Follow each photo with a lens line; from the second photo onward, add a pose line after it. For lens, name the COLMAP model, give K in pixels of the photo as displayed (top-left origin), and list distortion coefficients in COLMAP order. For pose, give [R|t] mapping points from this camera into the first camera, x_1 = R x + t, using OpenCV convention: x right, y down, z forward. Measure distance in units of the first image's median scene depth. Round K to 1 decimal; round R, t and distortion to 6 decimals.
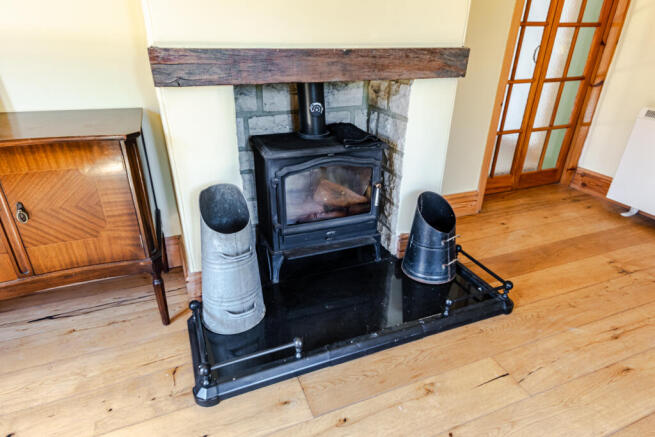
lens RADIAL K [[400.2, 0, 331.9], [0, 400.2, 217.0], [0, 0, 1]] dist [0.001802, 0.001695]
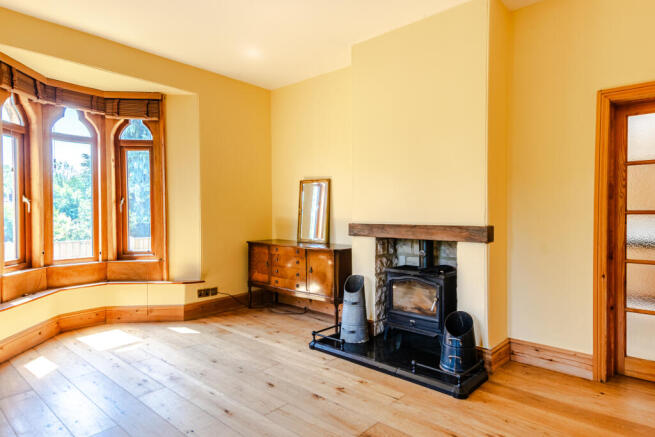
lens RADIAL K [[400.2, 0, 331.9], [0, 400.2, 217.0], [0, 0, 1]] dist [0.001802, 0.001695]
pose [[0.407979, -0.013517, -0.912891, 1.810679], [-0.392349, 0.900258, -0.188674, 0.123498], [0.824388, 0.435147, 0.361983, -0.167126]]
